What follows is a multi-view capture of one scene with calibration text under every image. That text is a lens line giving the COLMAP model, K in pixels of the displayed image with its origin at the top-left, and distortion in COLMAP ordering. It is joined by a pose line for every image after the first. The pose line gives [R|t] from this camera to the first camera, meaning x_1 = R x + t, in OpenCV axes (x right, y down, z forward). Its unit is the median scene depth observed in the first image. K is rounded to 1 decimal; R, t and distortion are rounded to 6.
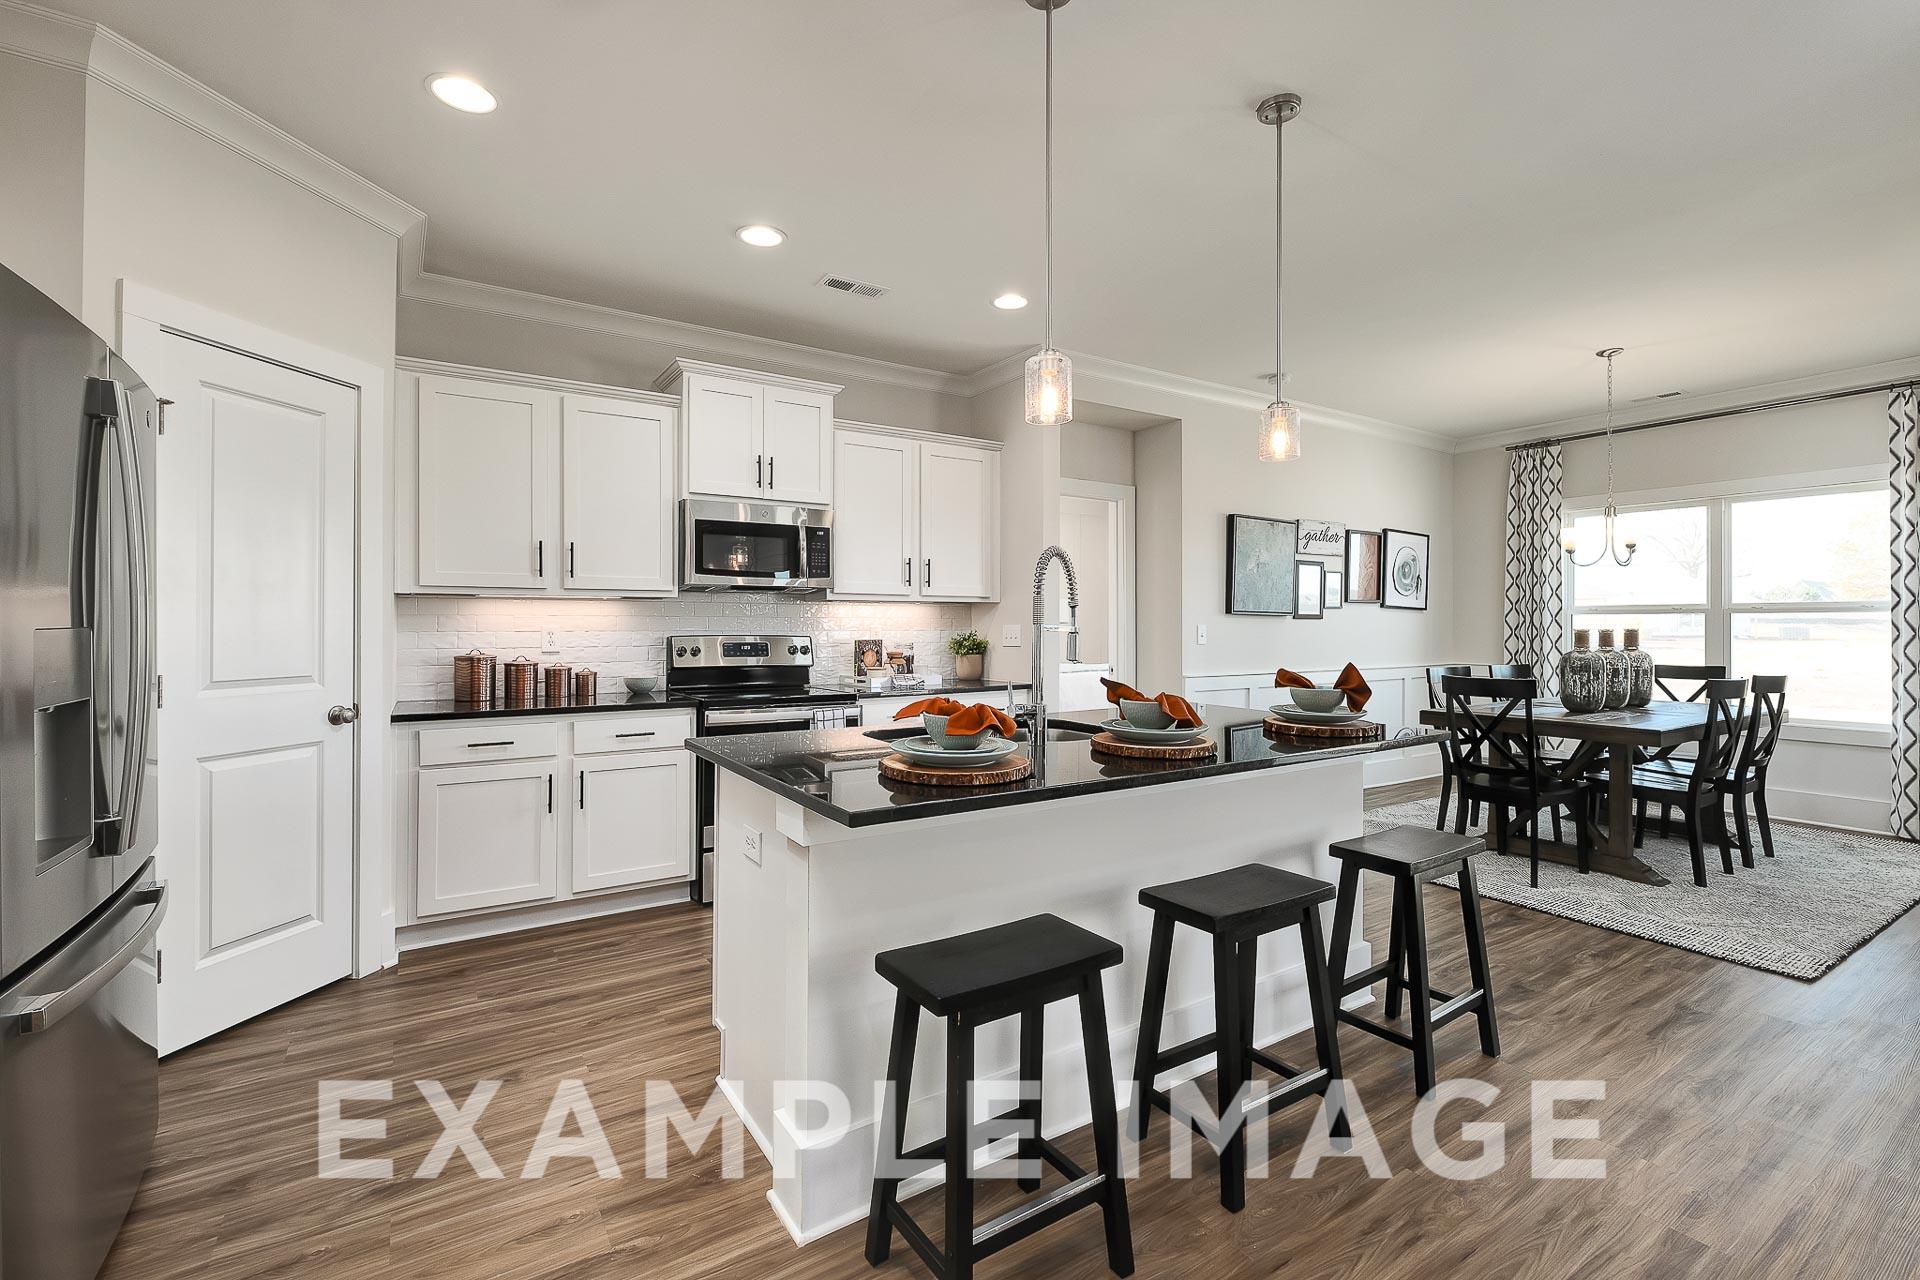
lens RADIAL K [[837.0, 0, 954.7], [0, 837.0, 635.1], [0, 0, 1]] dist [-0.004366, -0.000086]
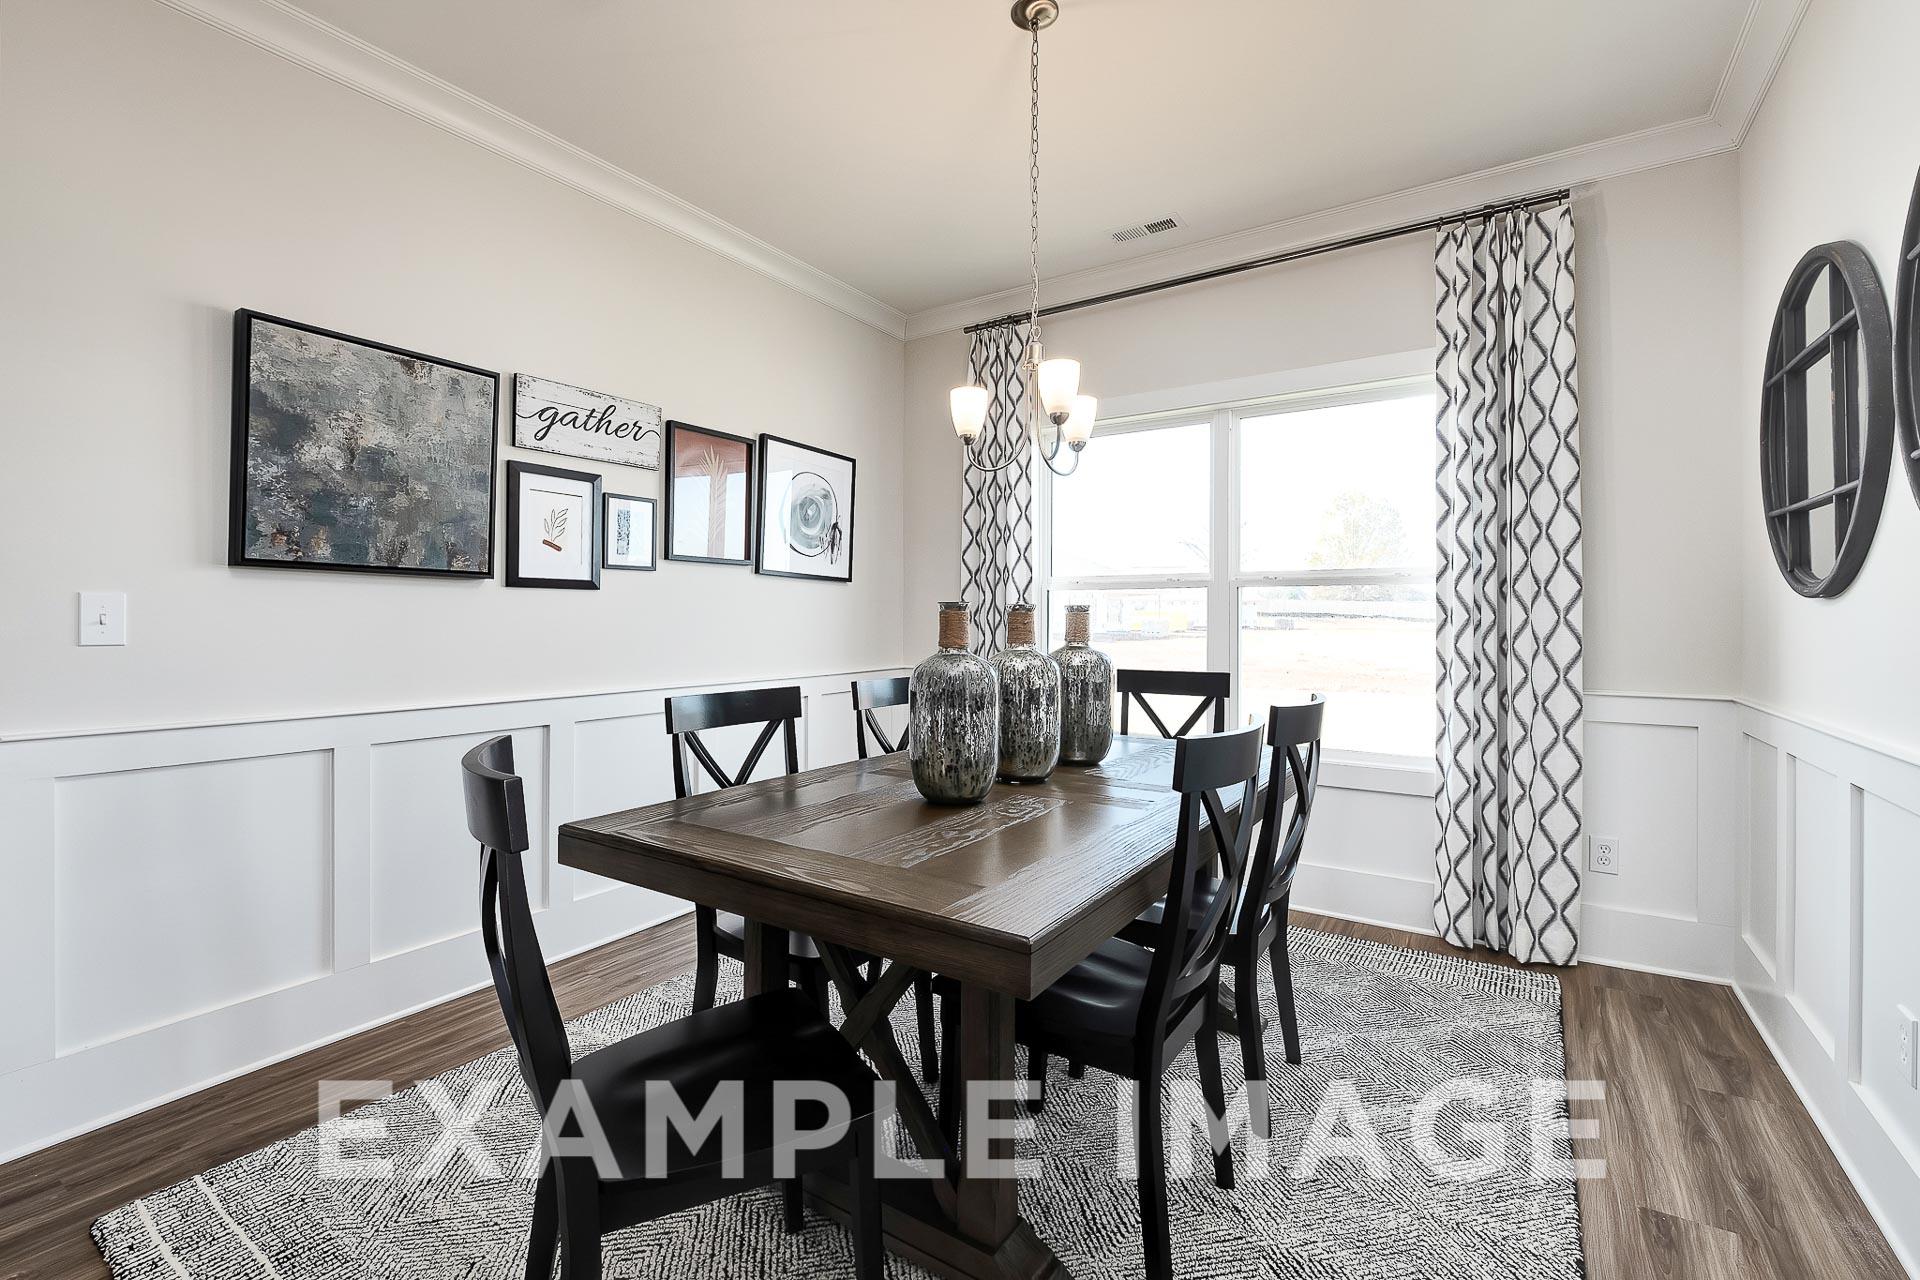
lens RADIAL K [[837.0, 0, 951.0], [0, 837.0, 641.9], [0, 0, 1]] dist [-0.004366, -0.000086]
pose [[0.917050, -0.008515, 0.398680, 0.457292], [0.002527, 0.999876, 0.015543, 0.005500], [-0.398763, -0.013246, 0.916958, 0.483049]]
